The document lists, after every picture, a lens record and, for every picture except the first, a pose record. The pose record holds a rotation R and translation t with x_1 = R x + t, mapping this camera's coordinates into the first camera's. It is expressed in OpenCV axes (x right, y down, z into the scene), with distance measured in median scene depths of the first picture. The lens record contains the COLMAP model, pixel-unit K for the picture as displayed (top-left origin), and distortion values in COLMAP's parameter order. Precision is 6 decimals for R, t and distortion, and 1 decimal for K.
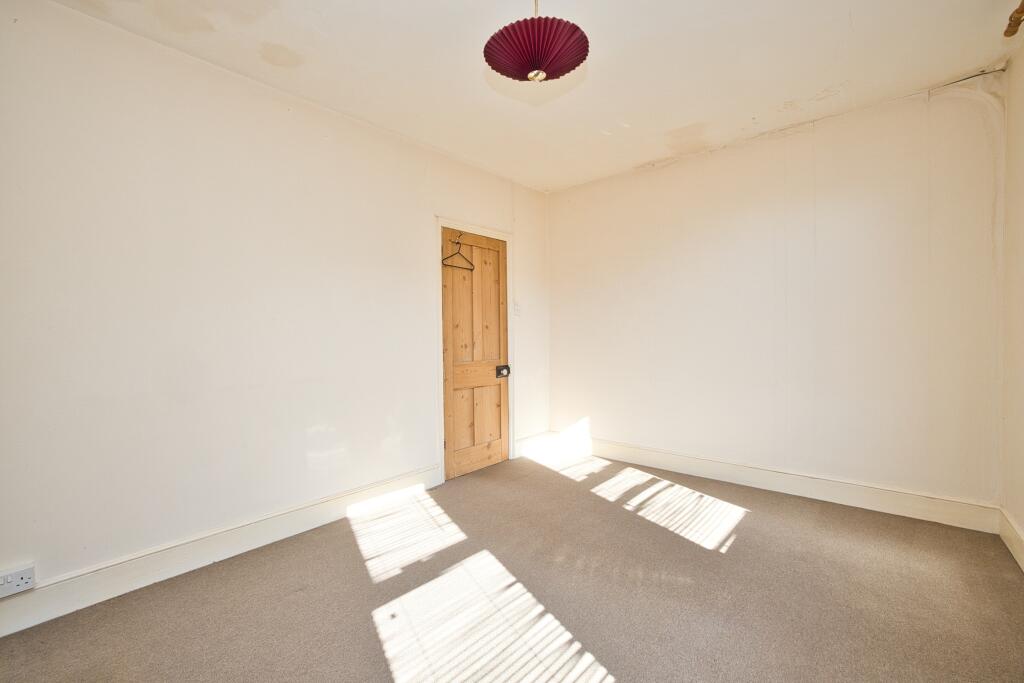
lens RADIAL K [[445.7, 0, 501.2], [0, 445.7, 340.3], [0, 0, 1]] dist [-0.001724, 0.000136]
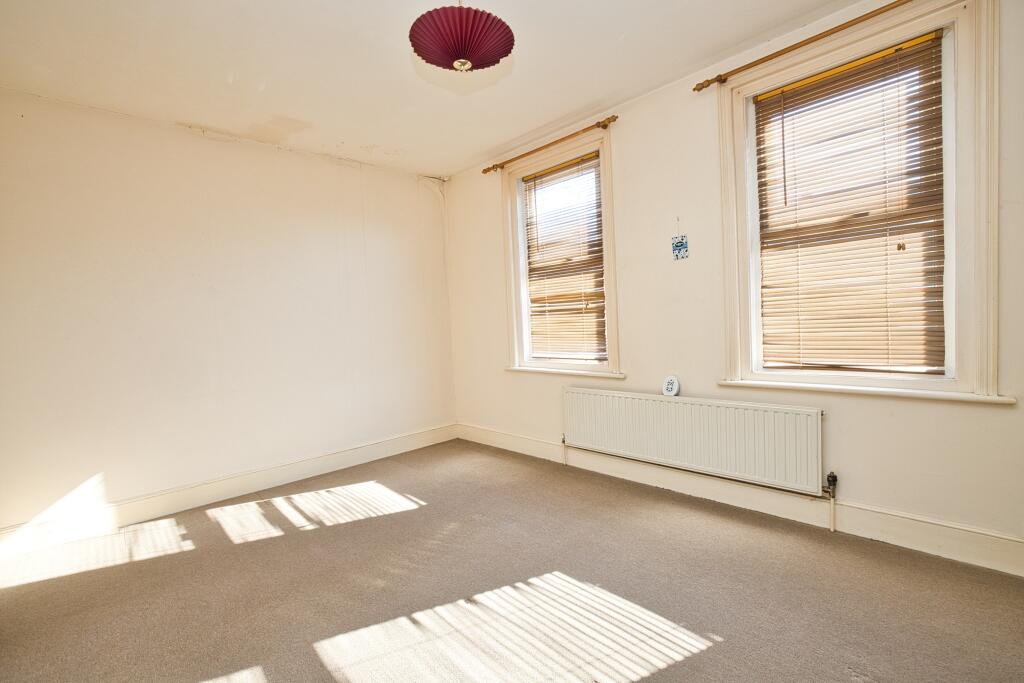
lens RADIAL K [[435.4, 0, 511.4], [0, 435.4, 354.6], [0, 0, 1]] dist [-0.000121, 0.000134]
pose [[0.065938, -0.057270, 0.996179, -0.573174], [0.056595, 0.996959, 0.053569, 0.002035], [-0.996217, 0.052846, 0.068979, 0.539508]]
